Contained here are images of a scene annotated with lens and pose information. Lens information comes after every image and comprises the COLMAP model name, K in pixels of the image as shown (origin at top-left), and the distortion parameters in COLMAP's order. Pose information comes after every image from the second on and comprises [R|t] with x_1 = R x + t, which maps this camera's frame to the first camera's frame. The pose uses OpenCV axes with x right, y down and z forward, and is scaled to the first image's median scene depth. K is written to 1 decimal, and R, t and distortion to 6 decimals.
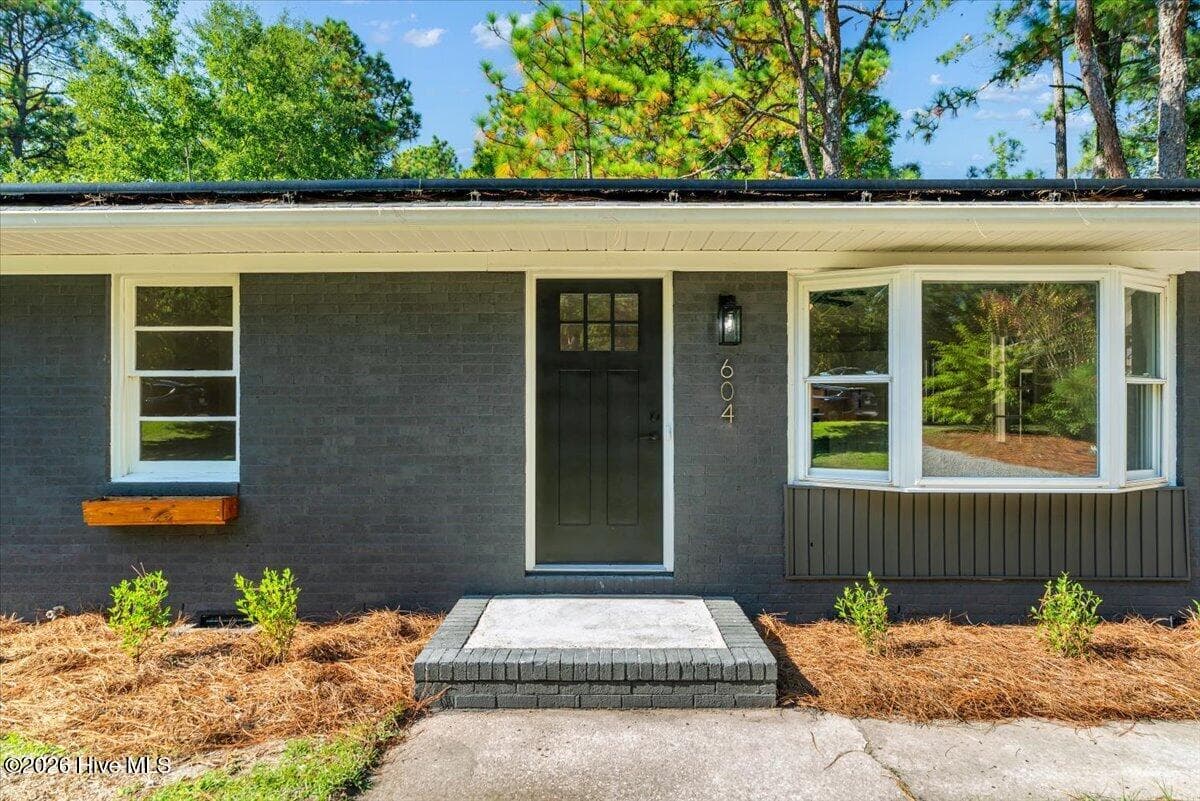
lens RADIAL K [[711.4, 0, 592.1], [0, 711.4, 419.5], [0, 0, 1]] dist [-0.002036, 0.000649]
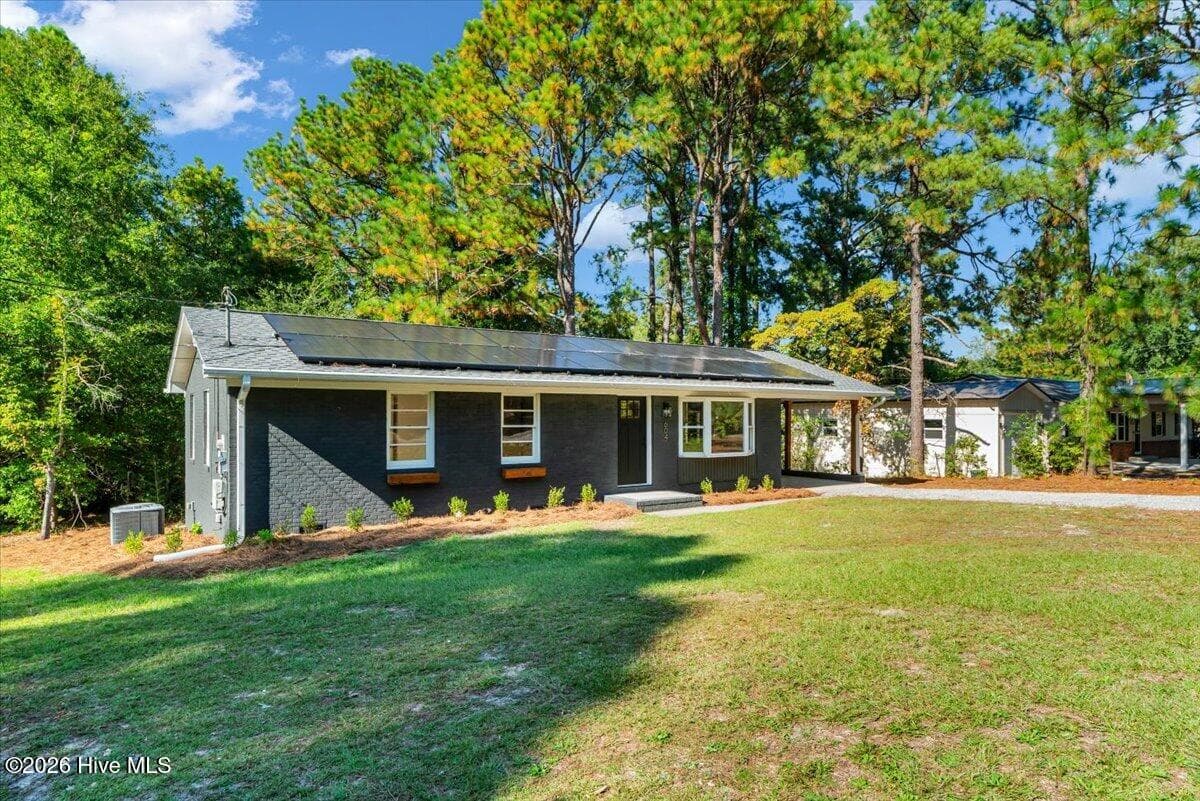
lens RADIAL K [[667.2, 0, 598.4], [0, 667.2, 417.0], [0, 0, 1]] dist [0.001858, -0.000860]
pose [[0.826955, -0.000516, 0.562269, -1.862093], [0.001625, 0.999998, -0.001472, -0.098867], [-0.562266, 0.002131, 0.826953, -1.464269]]
